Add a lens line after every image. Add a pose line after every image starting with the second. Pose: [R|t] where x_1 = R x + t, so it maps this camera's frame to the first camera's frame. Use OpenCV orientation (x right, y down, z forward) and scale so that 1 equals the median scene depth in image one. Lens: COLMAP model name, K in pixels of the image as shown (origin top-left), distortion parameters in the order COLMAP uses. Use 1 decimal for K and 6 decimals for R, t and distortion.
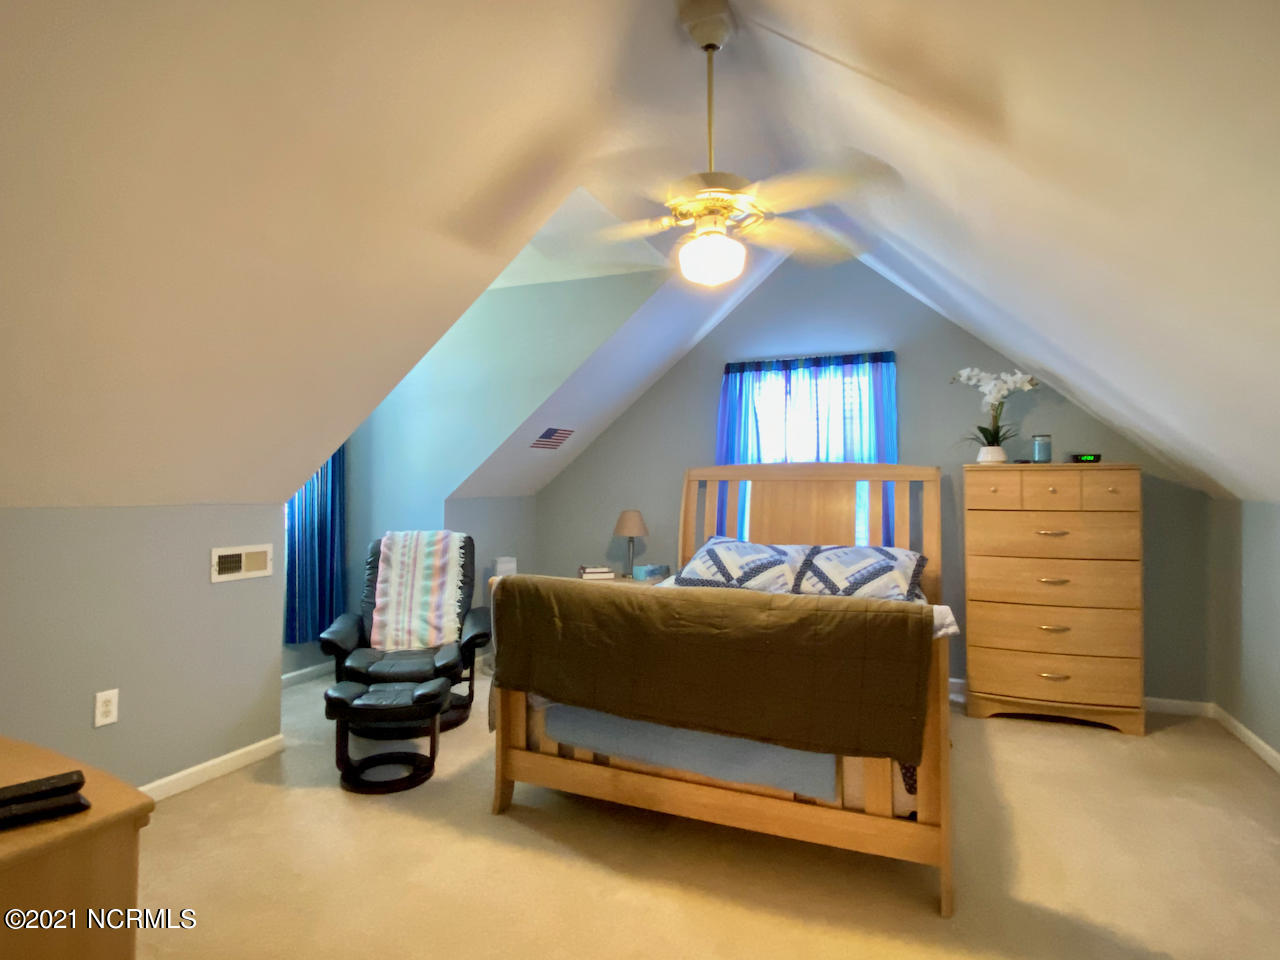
lens RADIAL K [[706.1, 0, 640.0], [0, 706.1, 480.0], [0, 0, 1]] dist [0.104434, -0.128419]
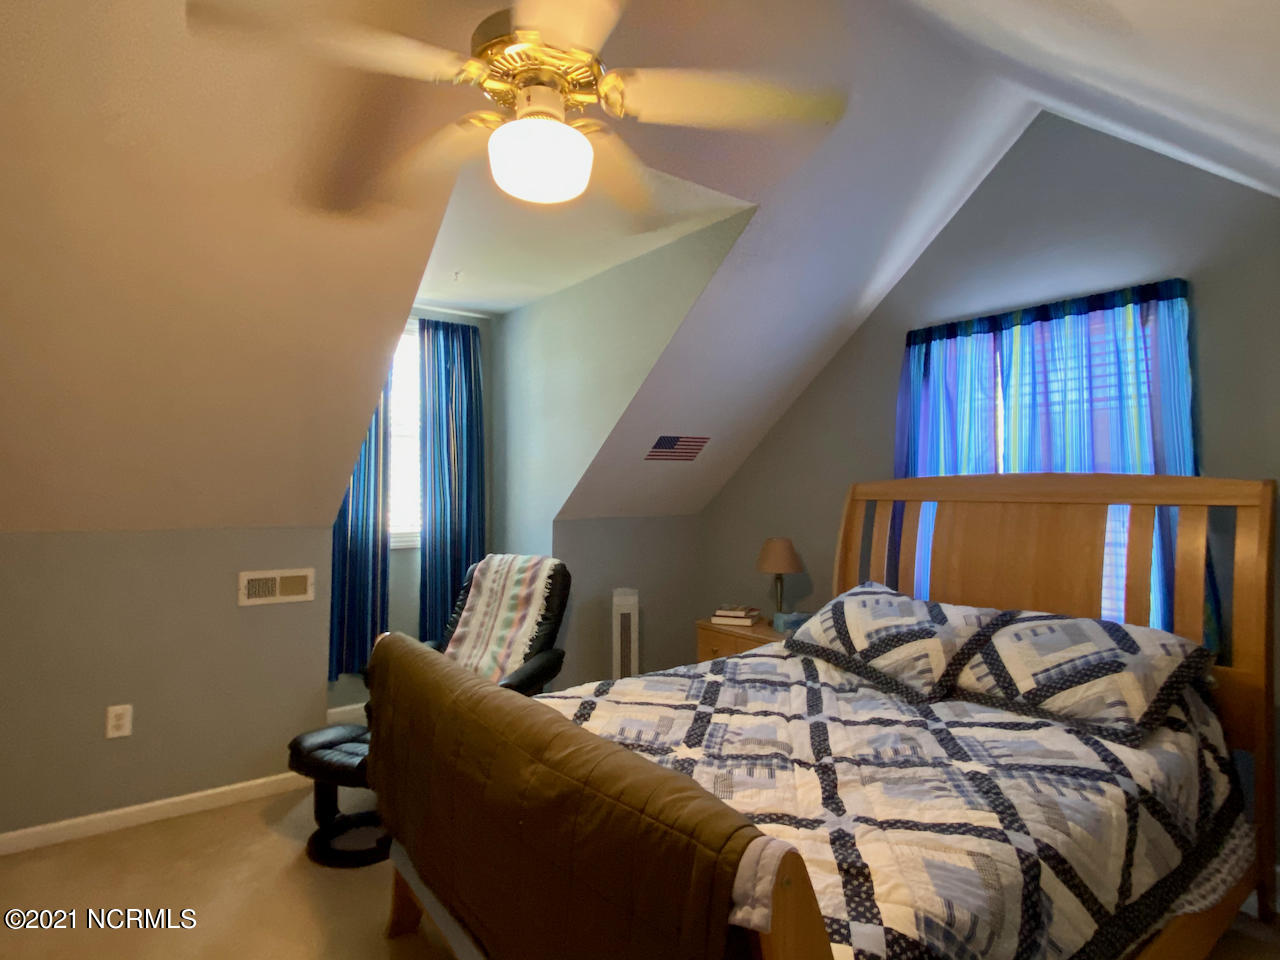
lens RADIAL K [[706.1, 0, 640.0], [0, 706.1, 480.0], [0, 0, 1]] dist [0.104434, -0.128419]
pose [[0.862593, -0.007293, -0.505847, 0.294789], [0.003603, 0.999959, -0.008273, -0.016989], [0.505887, 0.005313, 0.862584, 0.309964]]
